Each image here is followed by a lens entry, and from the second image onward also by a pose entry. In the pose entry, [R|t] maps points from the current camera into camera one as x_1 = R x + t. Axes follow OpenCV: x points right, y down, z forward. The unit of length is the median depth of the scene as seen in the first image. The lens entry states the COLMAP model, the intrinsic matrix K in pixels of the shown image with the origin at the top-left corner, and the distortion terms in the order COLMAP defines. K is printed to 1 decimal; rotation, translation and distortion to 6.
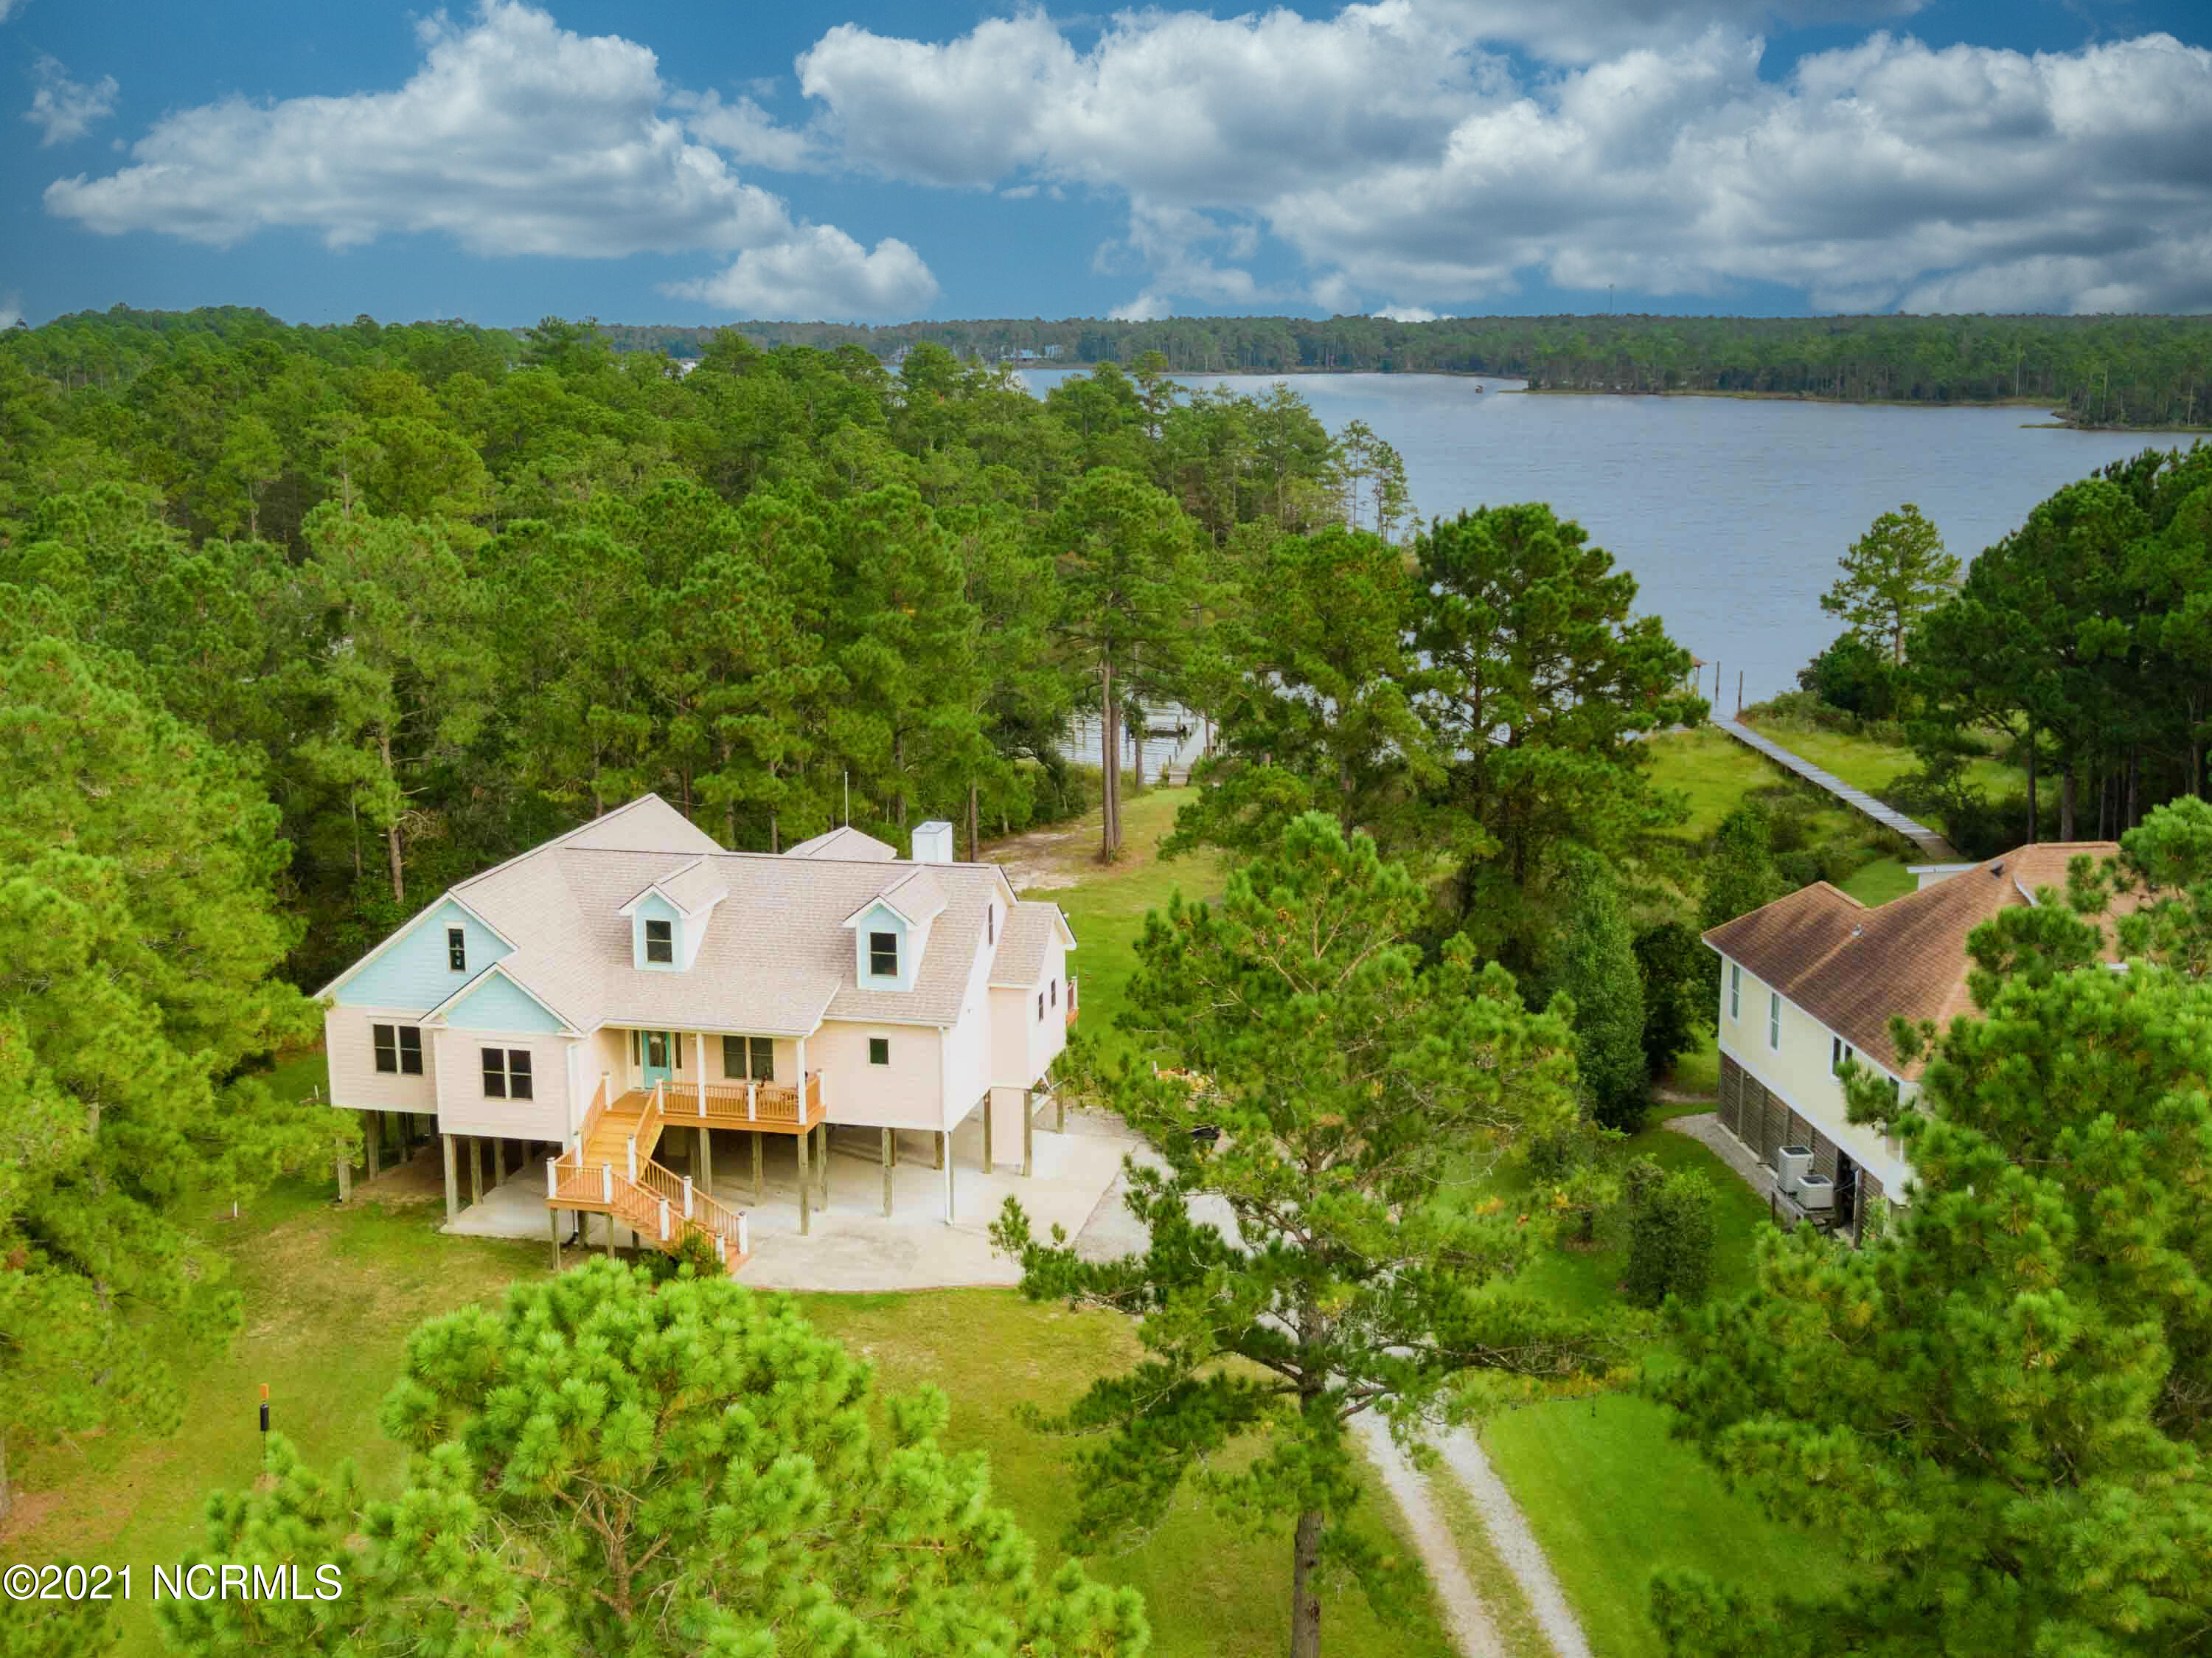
lens RADIAL K [[2424.2, 0, 1106.0], [0, 2424.2, 829.0], [0, 0, 1]] dist [0.000755, -0.006835]
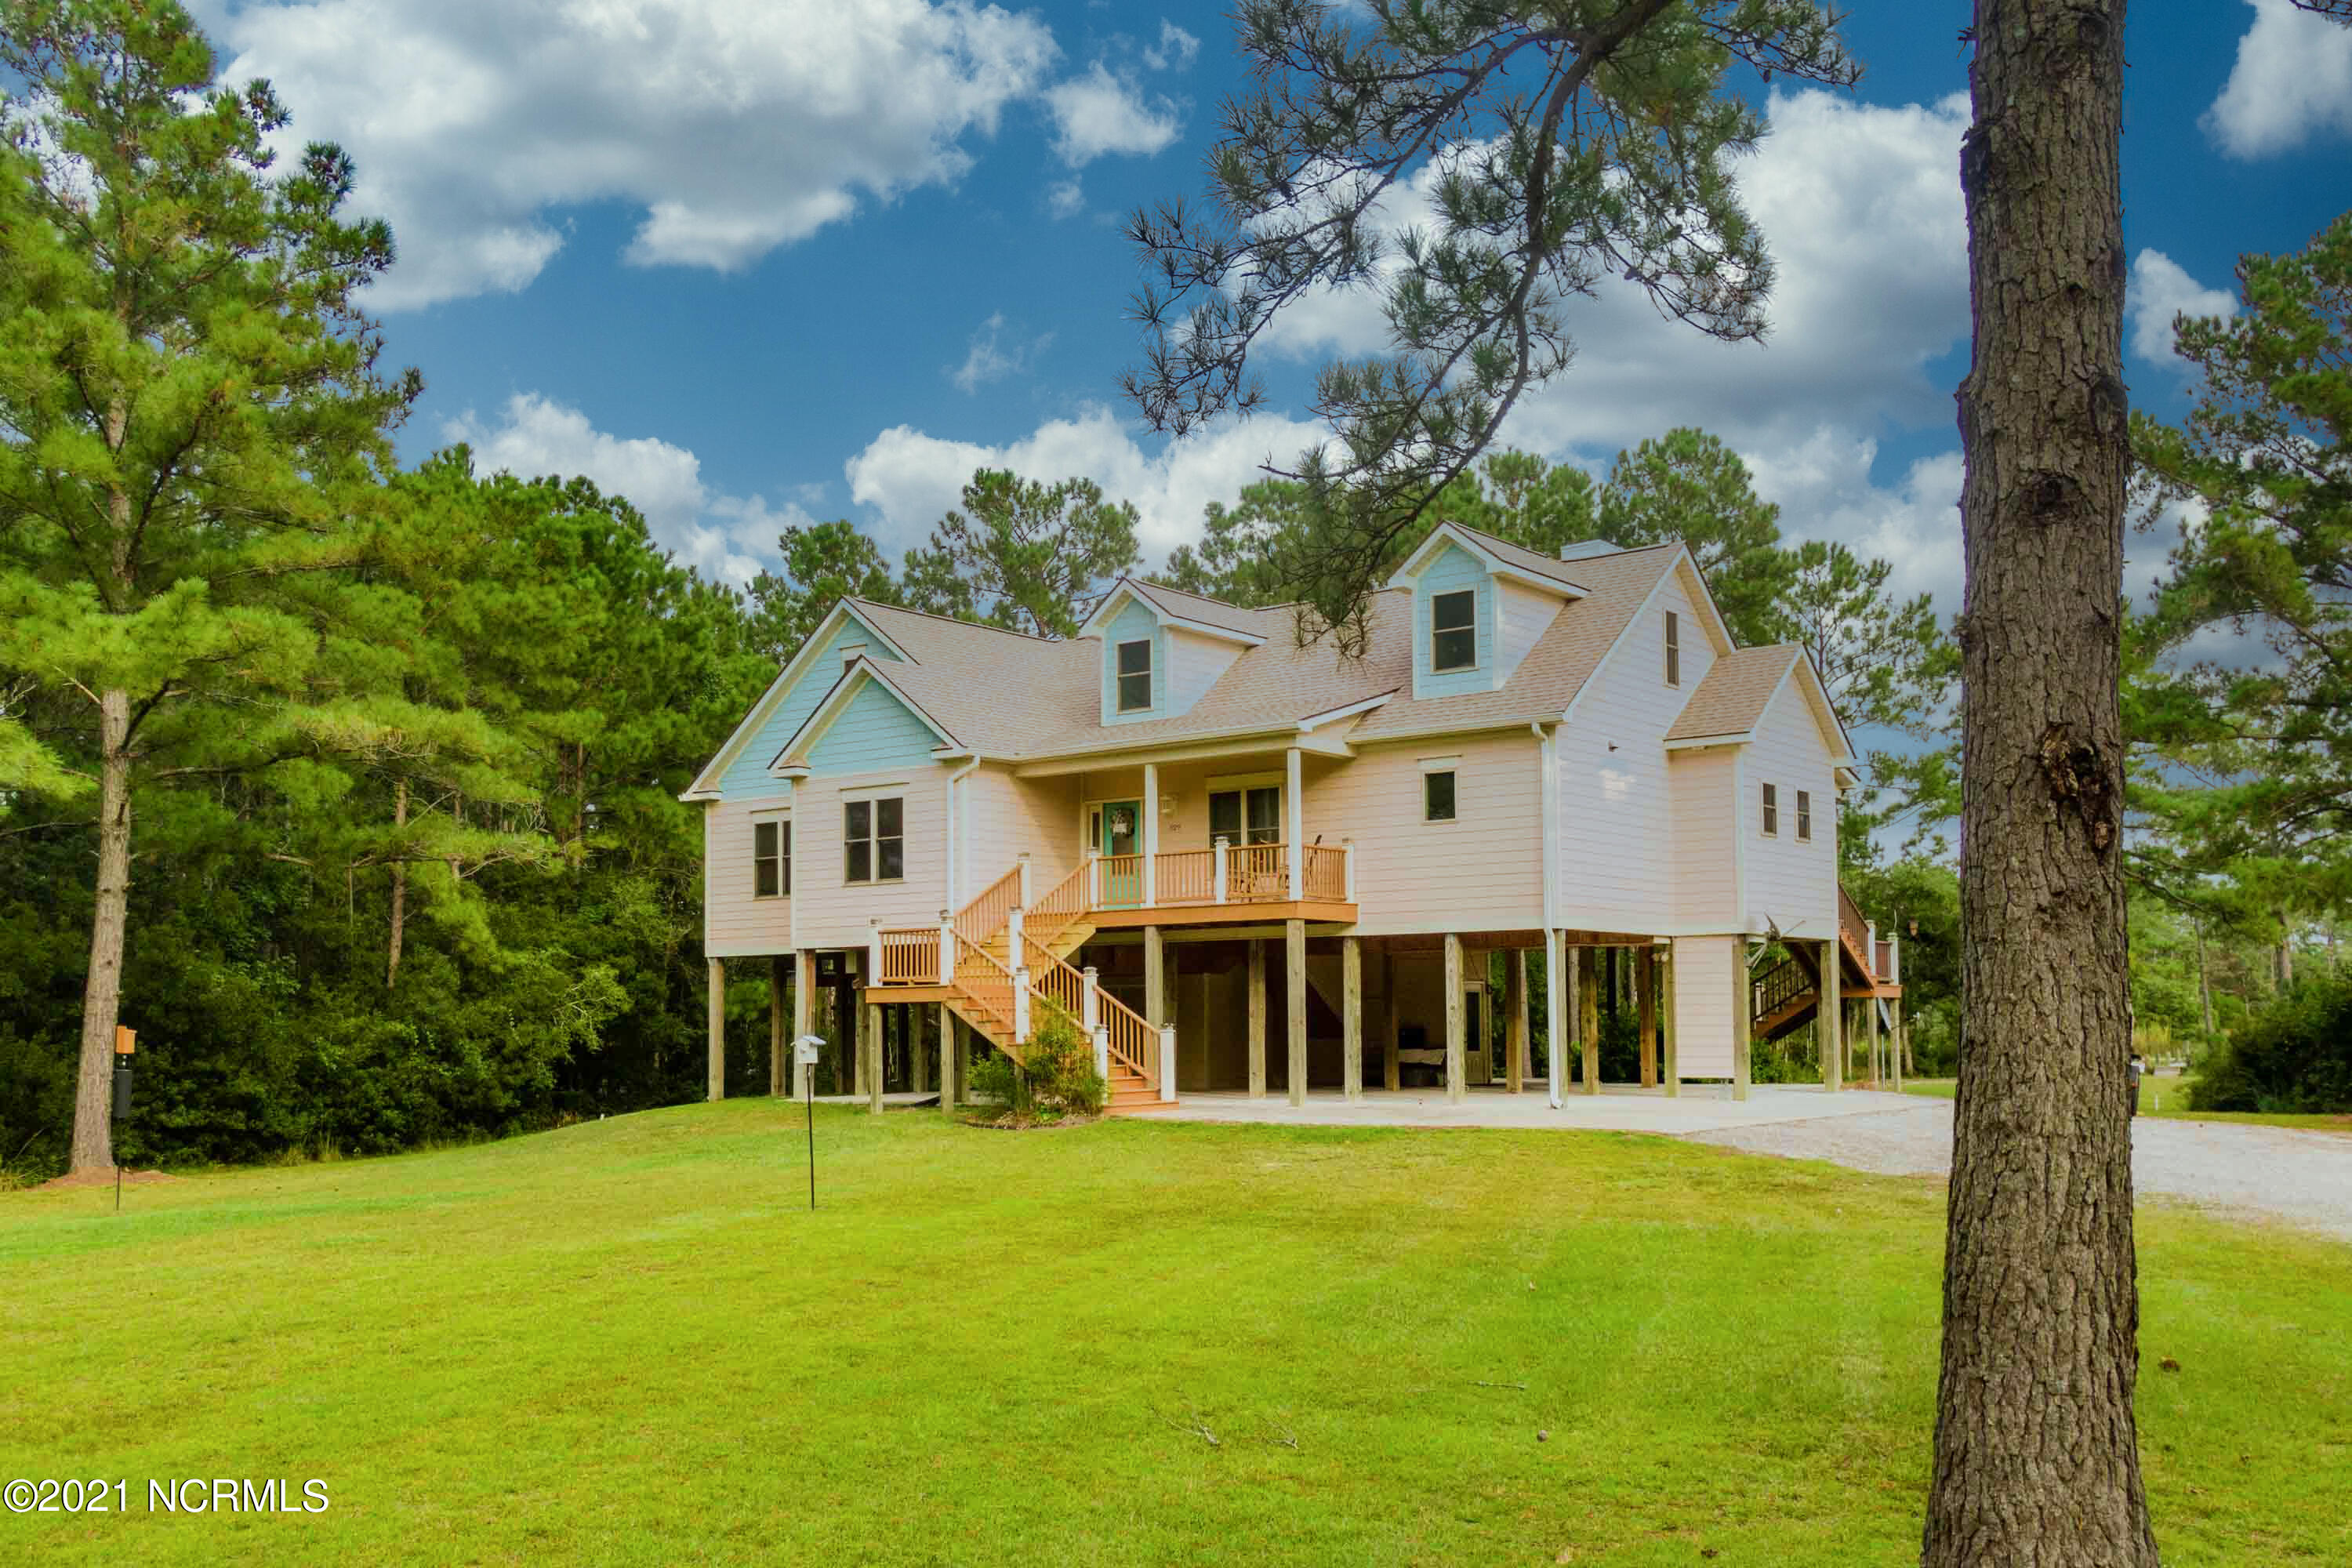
lens RADIAL K [[2076.7, 0, 1177.4], [0, 2076.7, 865.3], [0, 0, 1]] dist [0.003520, -0.001325]
pose [[0.907595, -0.036357, -0.418270, 0.055456], [-0.081706, 0.961901, -0.260903, 0.242570], [0.411820, 0.270969, 0.870046, 0.552119]]
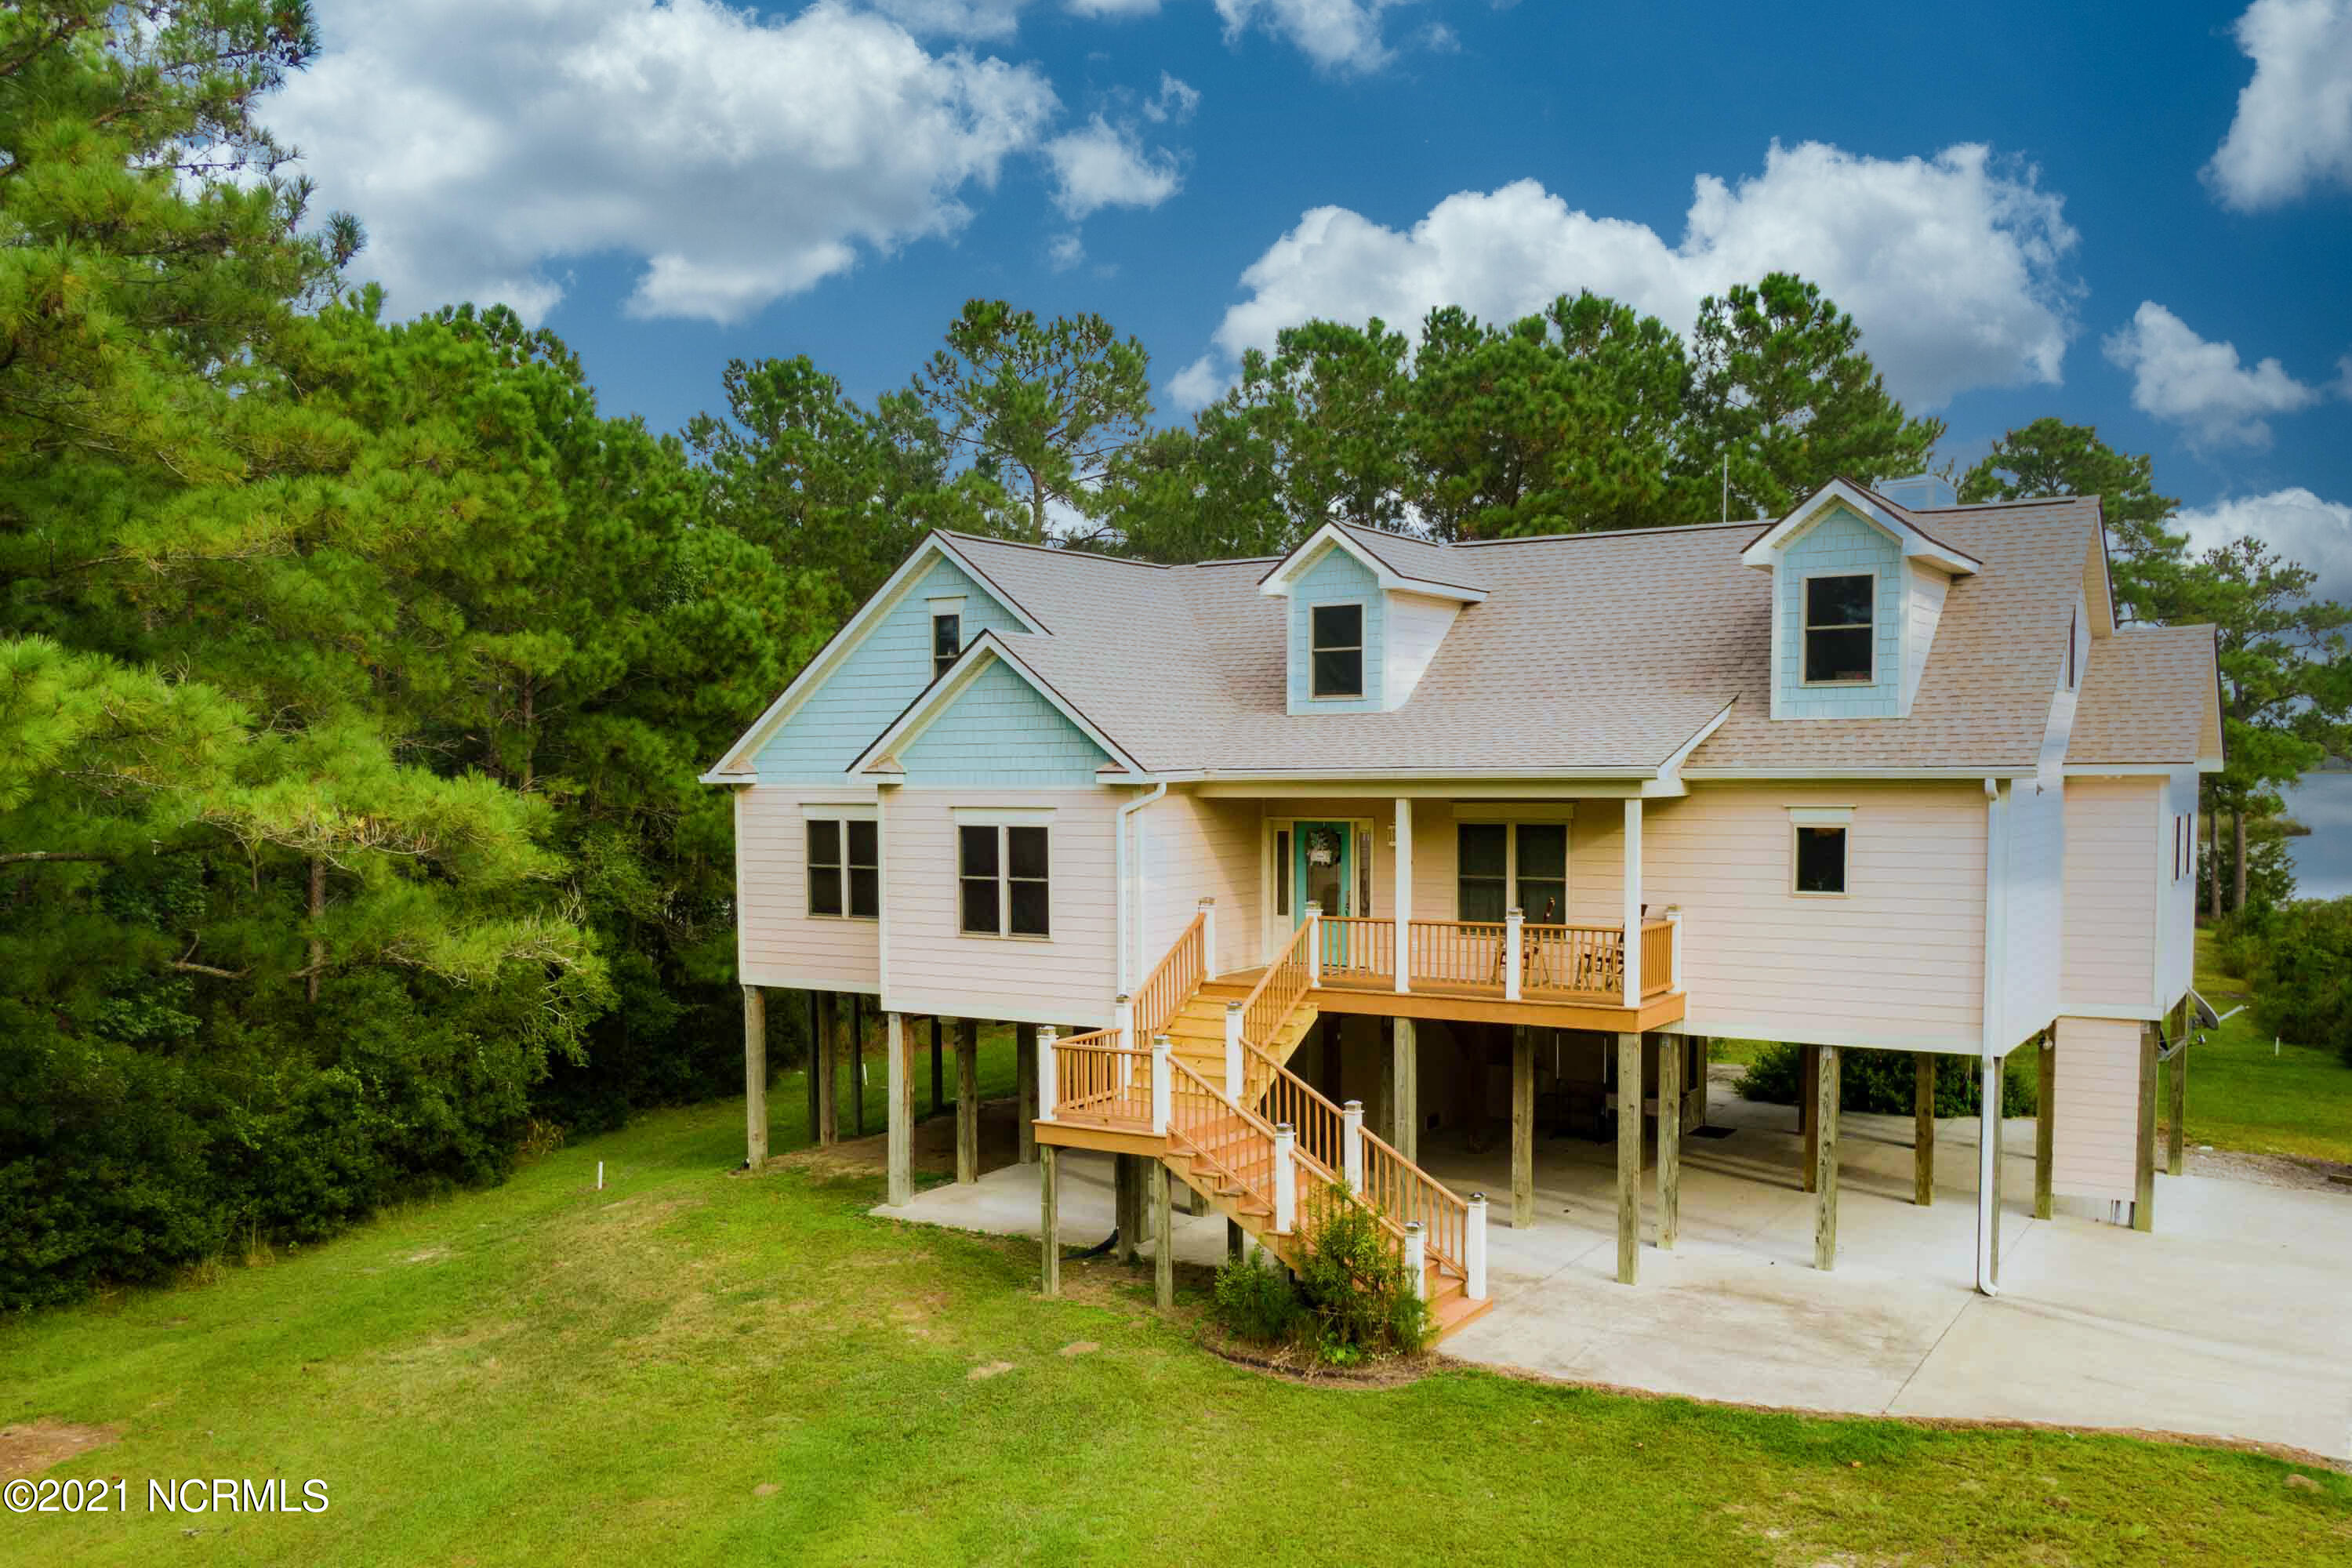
lens RADIAL K [[1928.2, 0, 1171.0], [0, 1928.2, 880.4], [0, 0, 1]] dist [-0.001513, 0.003648]
pose [[0.941742, 0.016096, -0.335952, -0.087530], [-0.066154, 0.988207, -0.138096, 0.150143], [0.329767, 0.152276, 0.931701, 0.651812]]
